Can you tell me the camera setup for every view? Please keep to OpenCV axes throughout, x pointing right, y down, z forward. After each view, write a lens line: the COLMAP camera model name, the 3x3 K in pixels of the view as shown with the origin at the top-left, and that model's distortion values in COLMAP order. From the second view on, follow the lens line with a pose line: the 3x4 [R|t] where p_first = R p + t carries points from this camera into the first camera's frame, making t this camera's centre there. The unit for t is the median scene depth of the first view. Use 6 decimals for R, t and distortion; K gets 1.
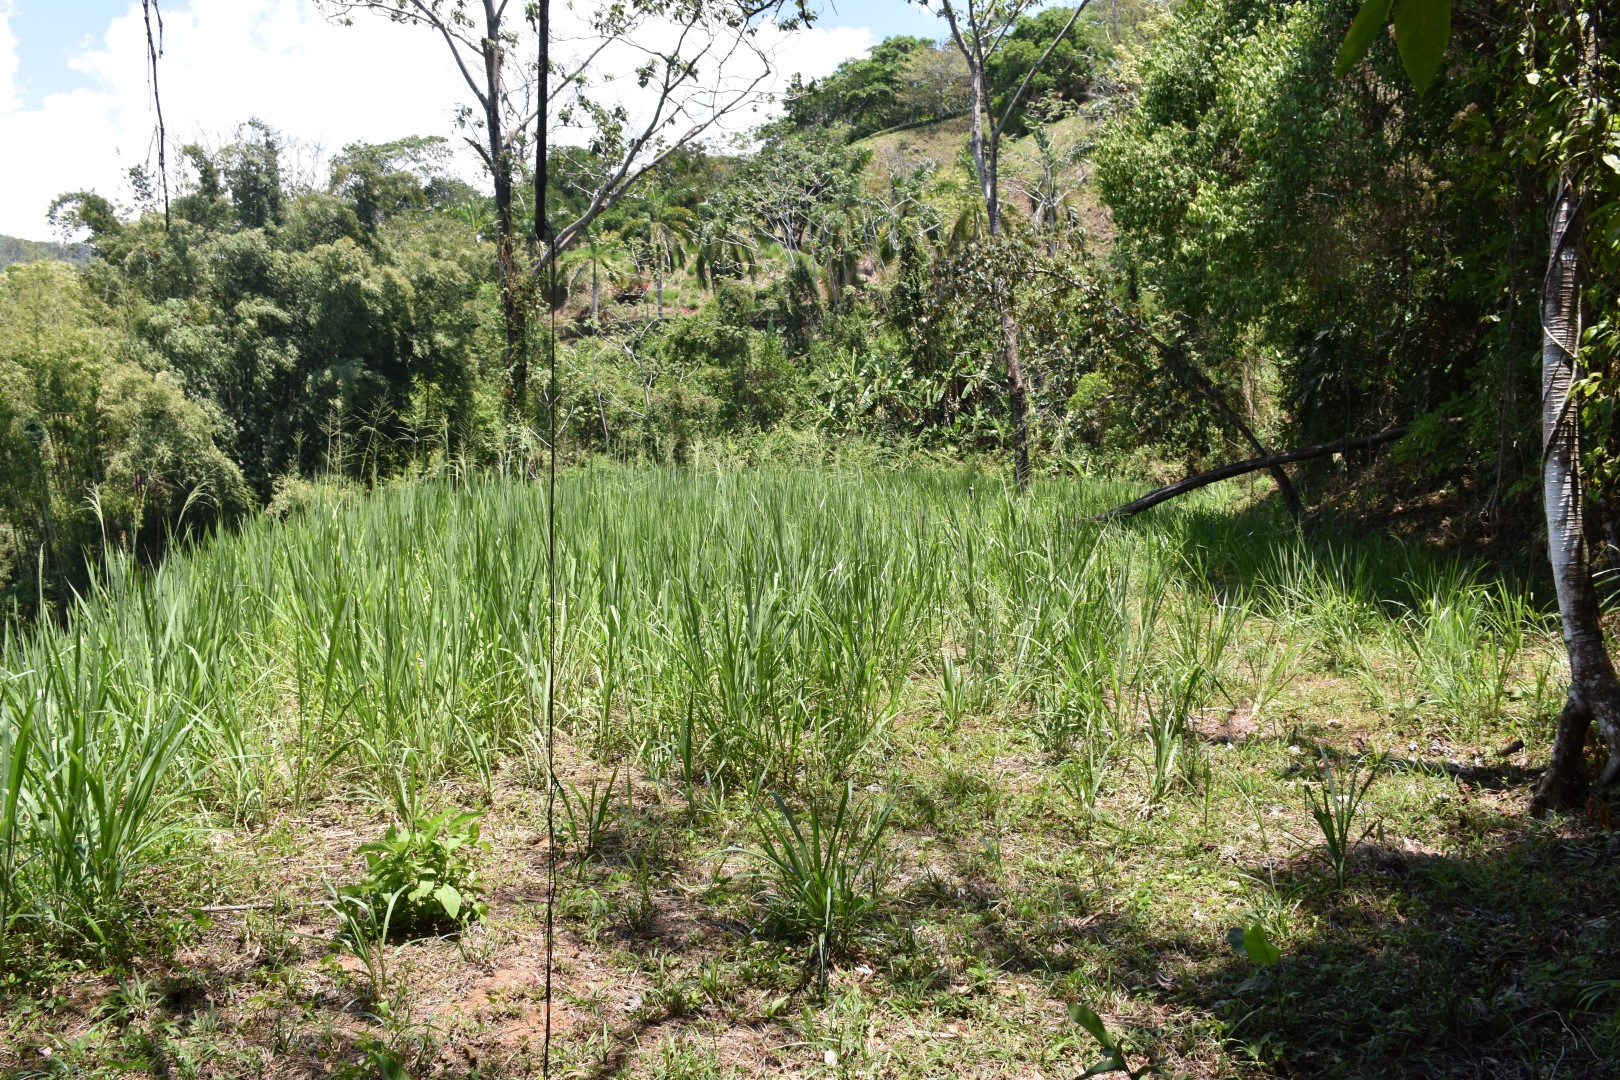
lens RADIAL K [[1302.6, 0, 804.2], [0, 1302.6, 556.3], [0, 0, 1]] dist [-0.145197, 0.119690]
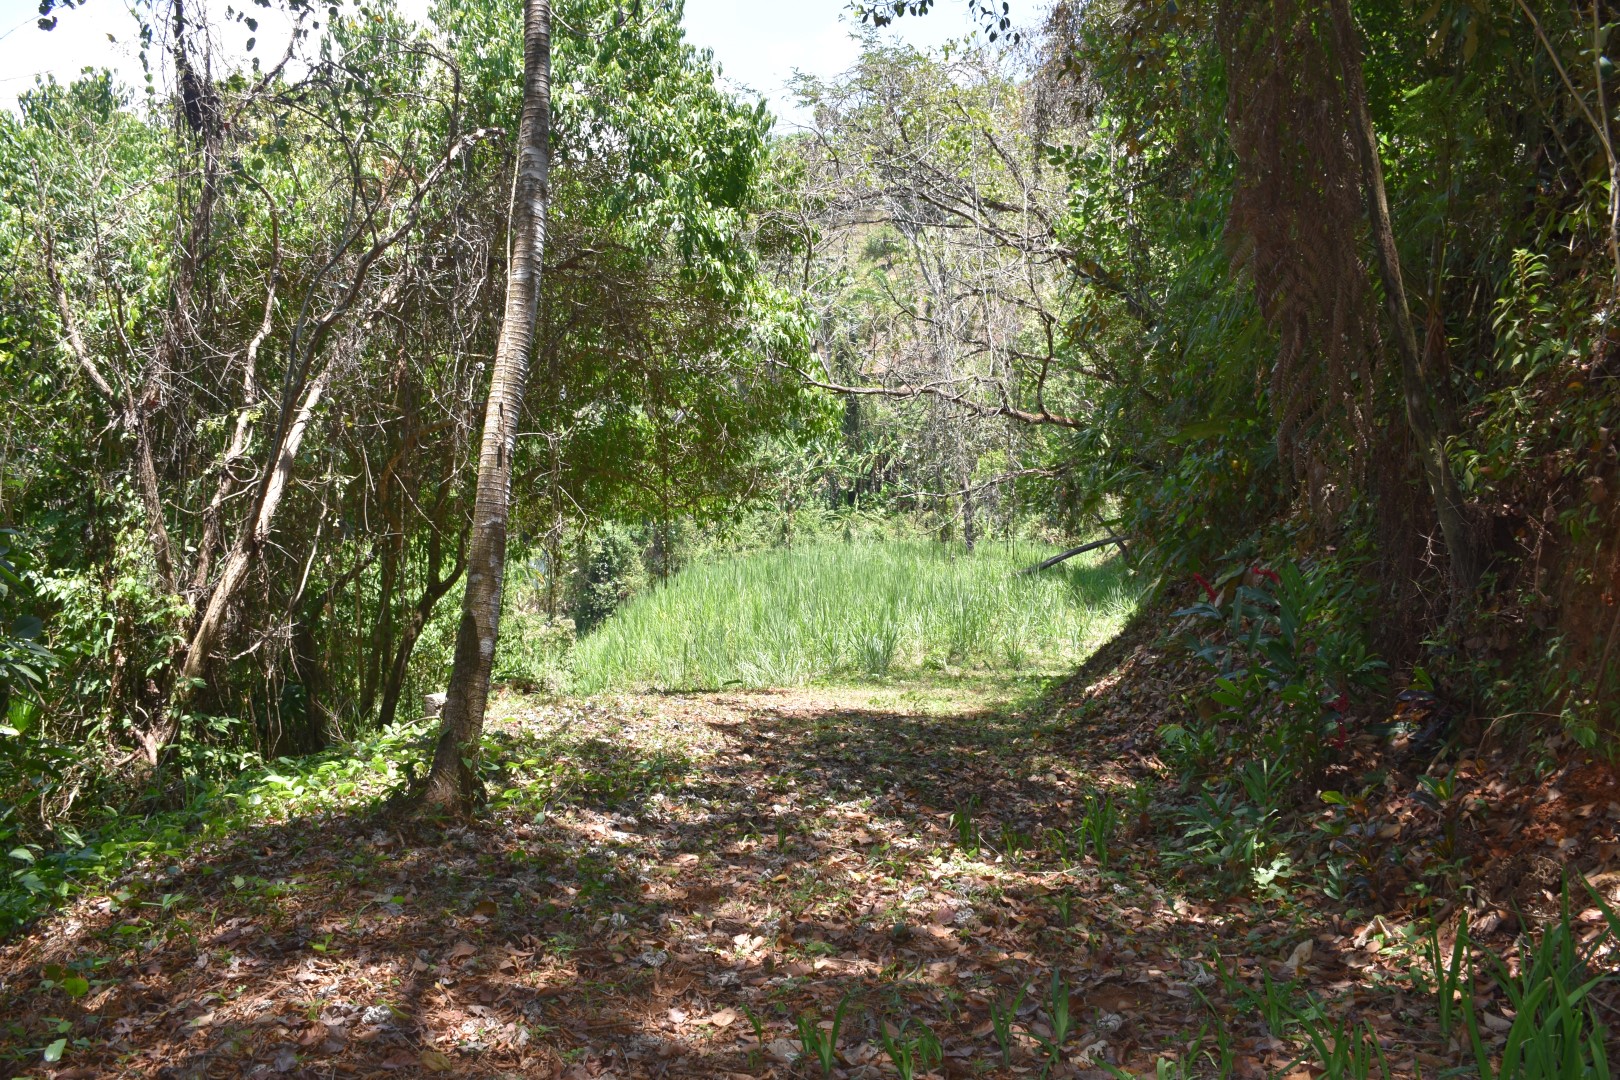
lens RADIAL K [[1302.6, 0, 804.2], [0, 1302.6, 556.3], [0, 0, 1]] dist [-0.145197, 0.119690]
pose [[0.995240, -0.019494, 0.095486, -0.140186], [0.022503, 0.999280, -0.030532, -0.000977], [-0.094822, 0.032535, 0.994962, -0.437416]]
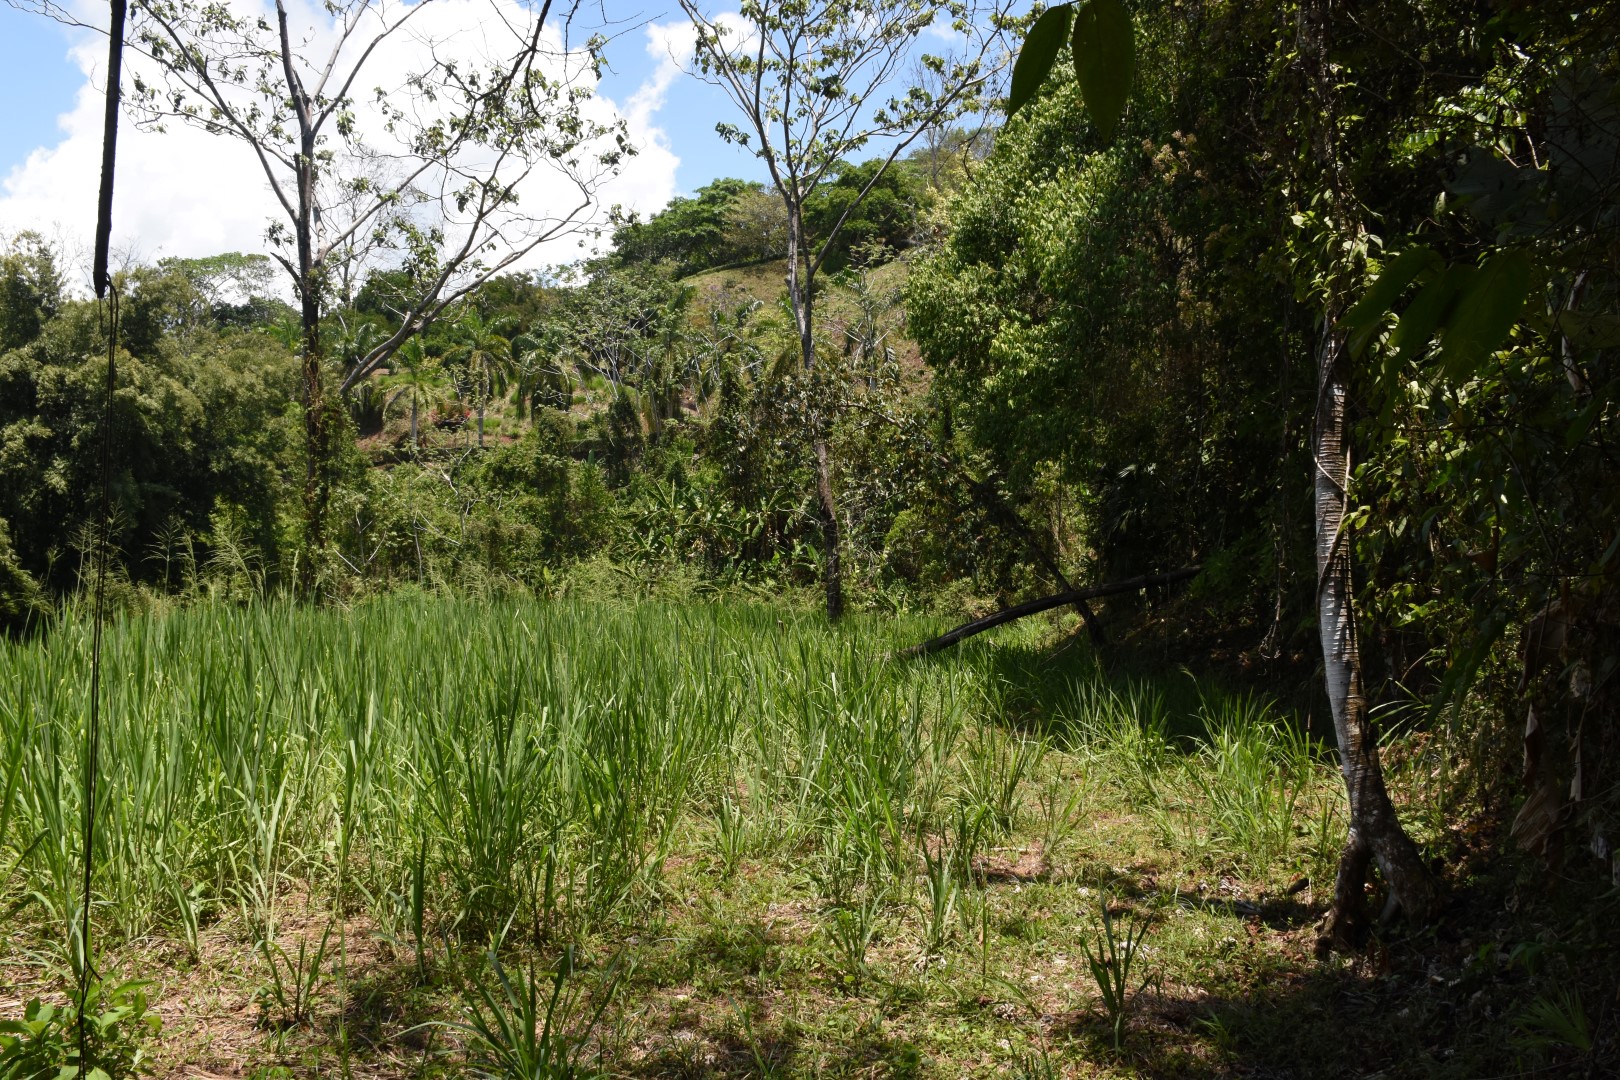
lens RADIAL K [[1302.6, 0, 804.2], [0, 1302.6, 556.3], [0, 0, 1]] dist [-0.145197, 0.119690]
pose [[0.990760, 0.018529, 0.134354, 0.007363], [-0.004668, 0.994696, -0.102757, 0.000017], [-0.135545, 0.101180, 0.985591, 0.008631]]
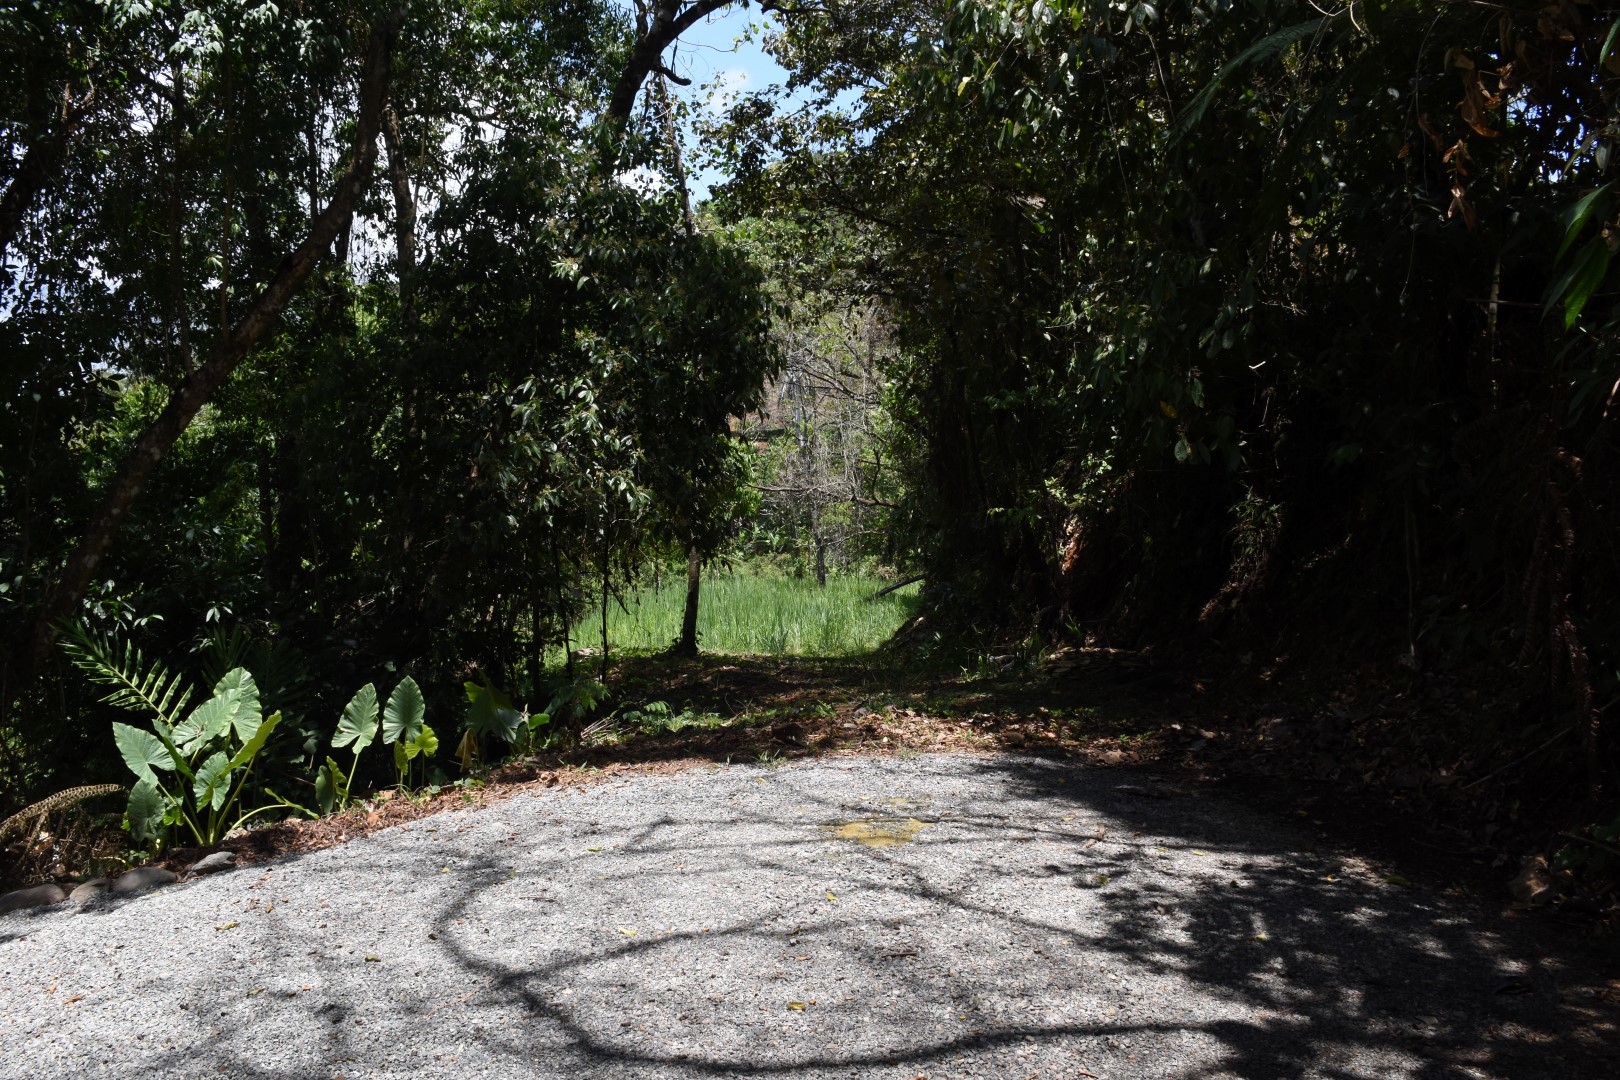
lens RADIAL K [[1302.6, 0, 804.2], [0, 1302.6, 556.3], [0, 0, 1]] dist [-0.145197, 0.119690]
pose [[0.975520, -0.031422, 0.217654, -0.227032], [0.045163, 0.997268, -0.058451, 0.015864], [-0.215223, 0.066850, 0.974274, -0.751036]]
